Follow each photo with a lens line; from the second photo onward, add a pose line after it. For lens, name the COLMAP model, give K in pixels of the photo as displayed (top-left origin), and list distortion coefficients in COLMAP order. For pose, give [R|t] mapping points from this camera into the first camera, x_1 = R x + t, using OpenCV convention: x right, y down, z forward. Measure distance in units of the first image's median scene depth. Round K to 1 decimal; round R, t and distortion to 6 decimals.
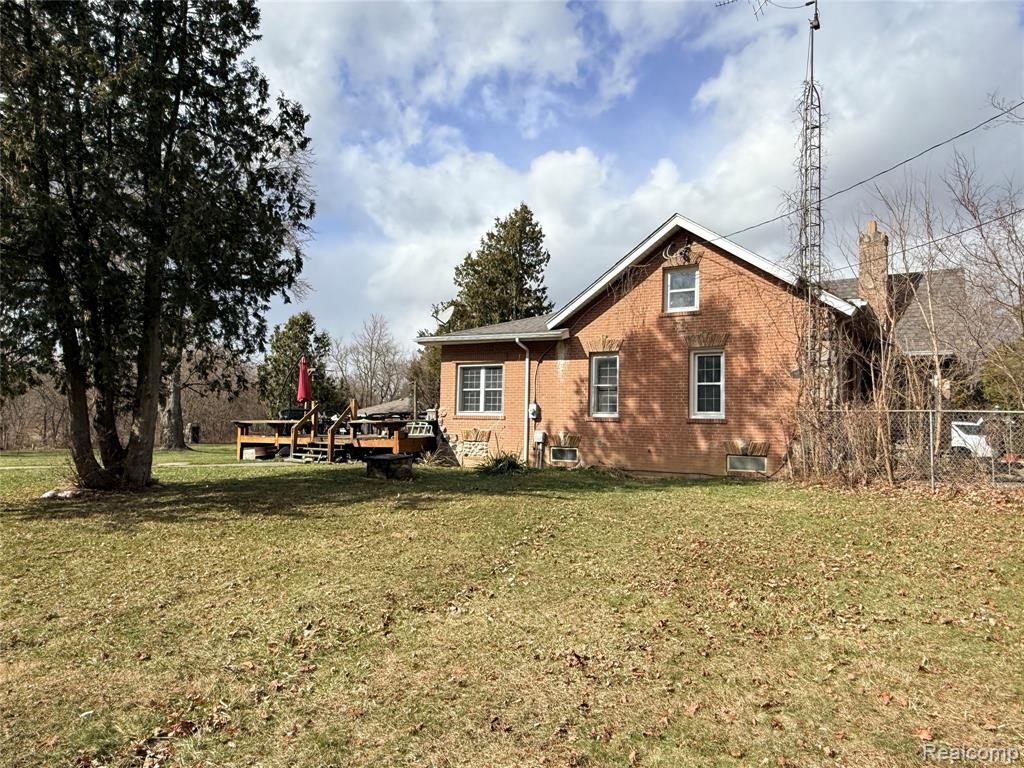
lens RADIAL K [[658.7, 0, 512.0], [0, 658.7, 385.0], [0, 0, 1]] dist [-0.001196, 0.001697]
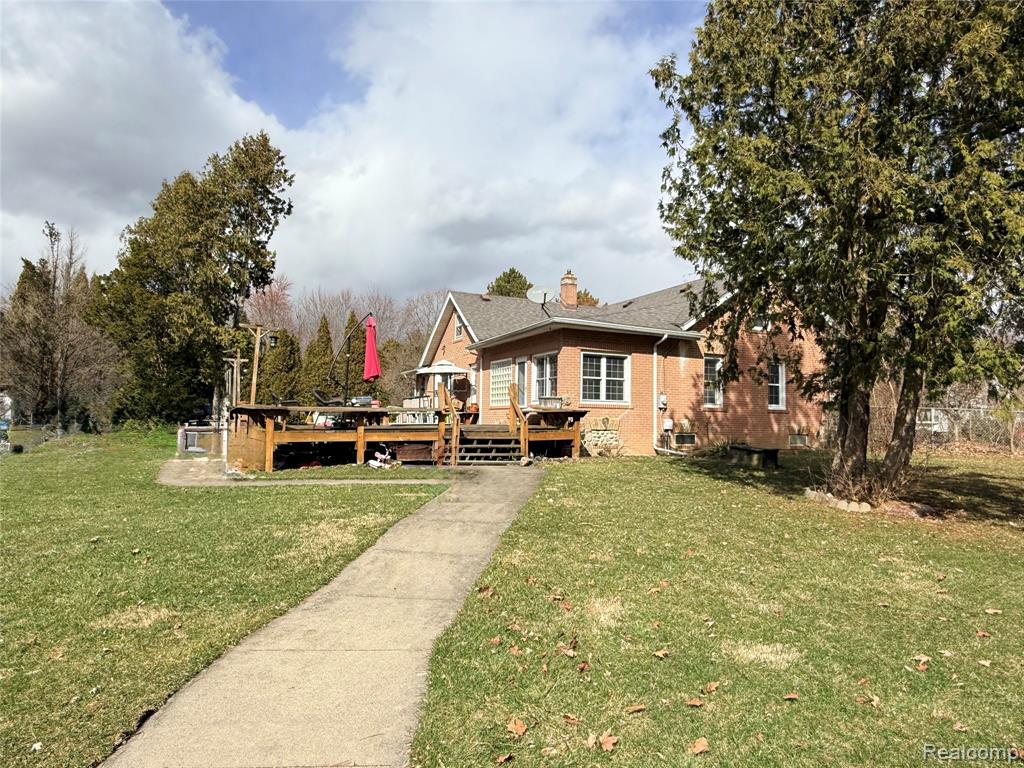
lens RADIAL K [[658.7, 0, 512.5], [0, 658.7, 382.2], [0, 0, 1]] dist [-0.001196, 0.001697]
pose [[0.537719, 0.034766, 0.842407, -1.061352], [-0.054805, 0.998478, -0.006225, 0.029362], [-0.841341, -0.042821, 0.538806, 0.638526]]
